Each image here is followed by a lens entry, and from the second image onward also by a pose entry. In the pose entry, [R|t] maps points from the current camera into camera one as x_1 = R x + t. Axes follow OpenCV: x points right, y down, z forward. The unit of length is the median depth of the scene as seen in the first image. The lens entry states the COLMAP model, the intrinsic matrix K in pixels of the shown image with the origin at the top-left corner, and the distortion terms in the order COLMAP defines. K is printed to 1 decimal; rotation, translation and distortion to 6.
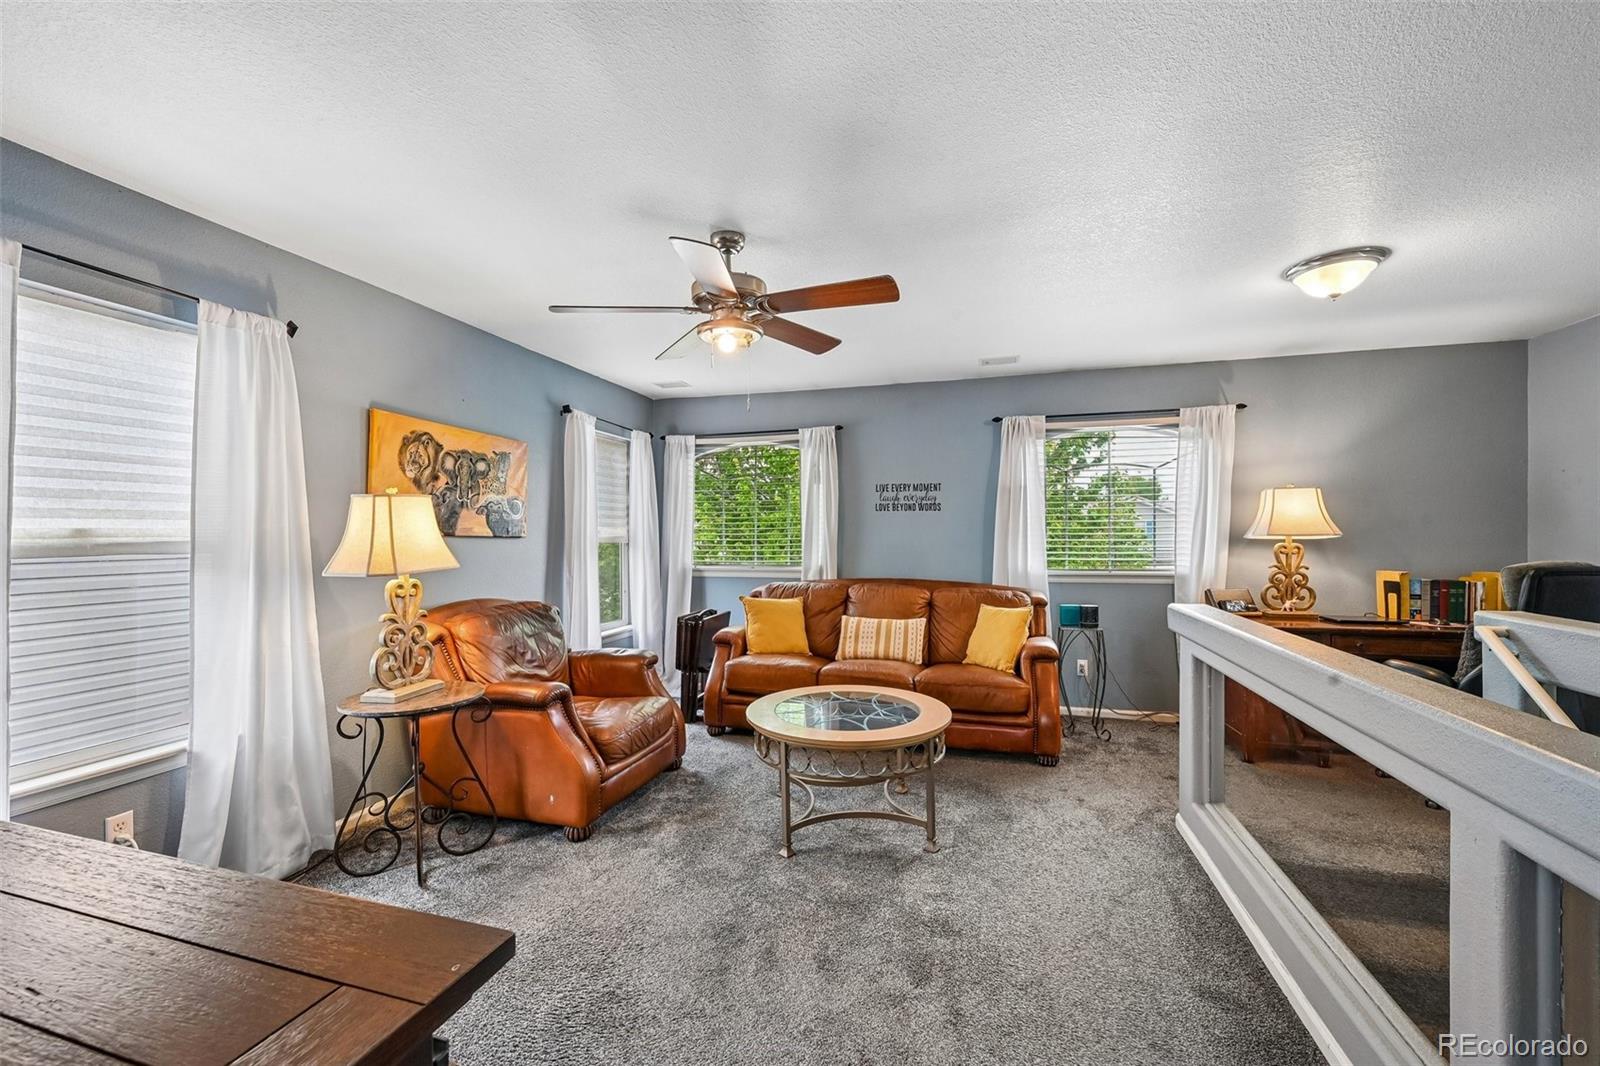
lens RADIAL K [[631.9, 0, 804.4], [0, 631.9, 536.6], [0, 0, 1]] dist [-0.002000, -0.000068]
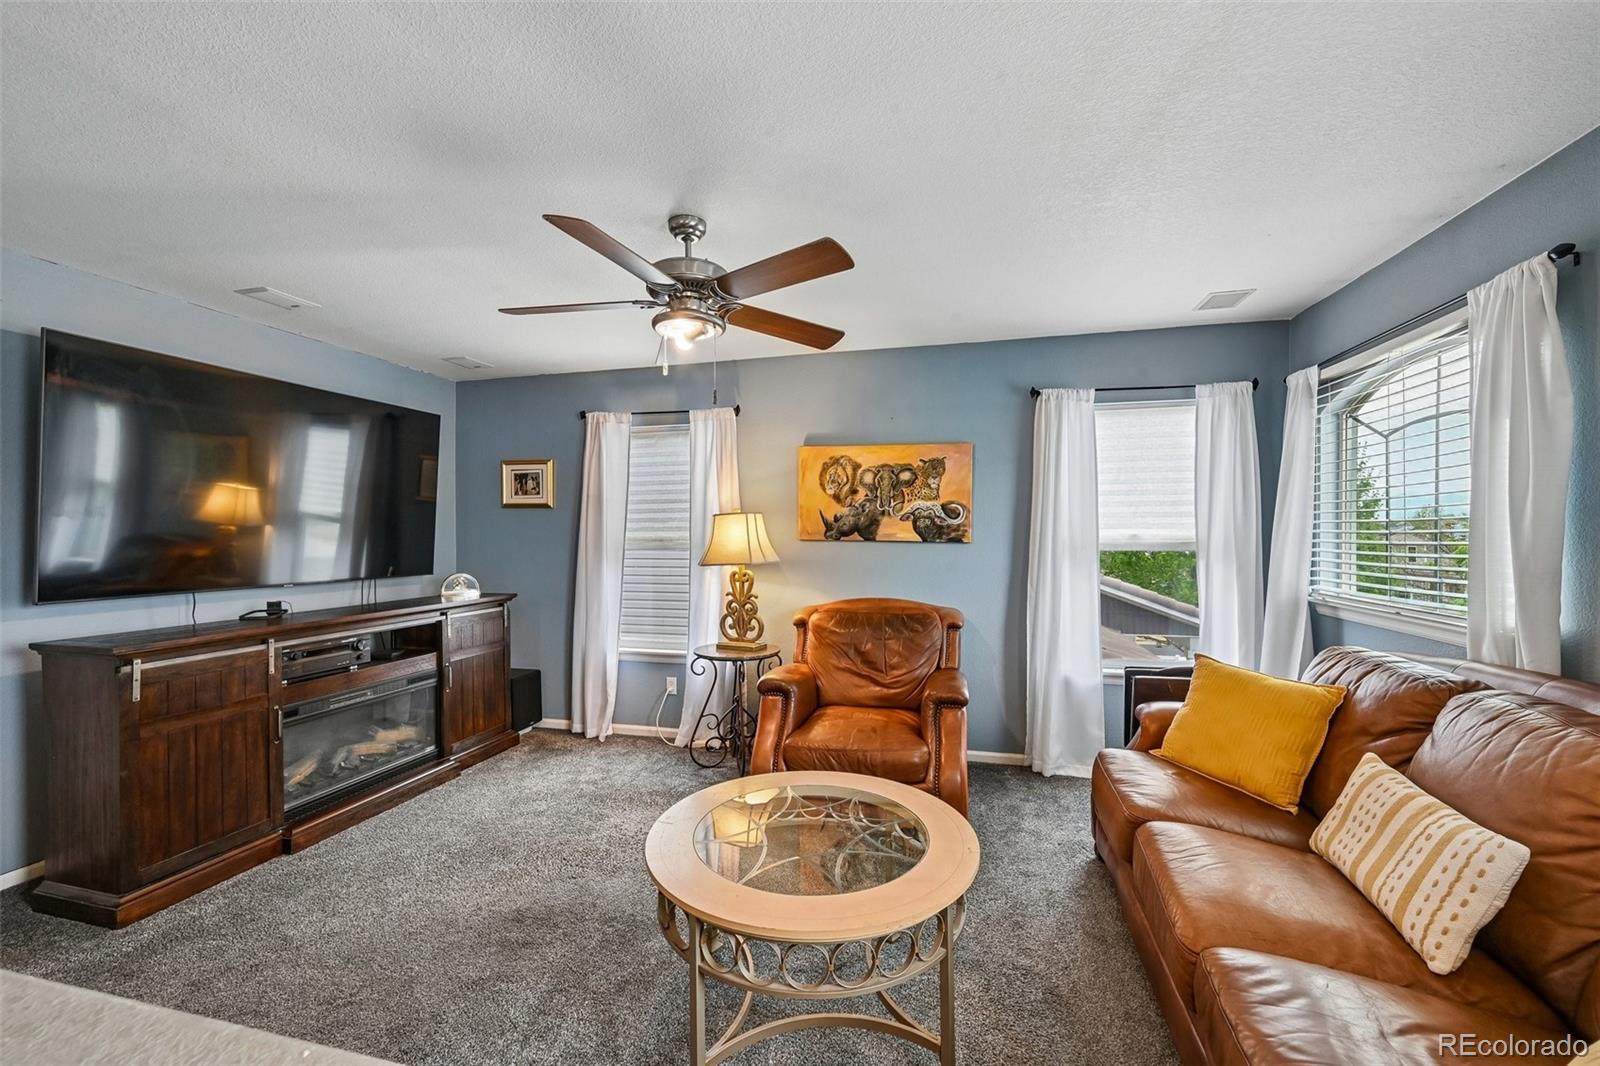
lens RADIAL K [[631.9, 0, 805.5], [0, 631.9, 534.1], [0, 0, 1]] dist [-0.002000, -0.000068]
pose [[0.038900, -0.004167, -0.999234, 0.576055], [-0.004918, 0.999978, -0.004361, -0.007373], [0.999231, 0.005084, 0.038879, 0.821284]]
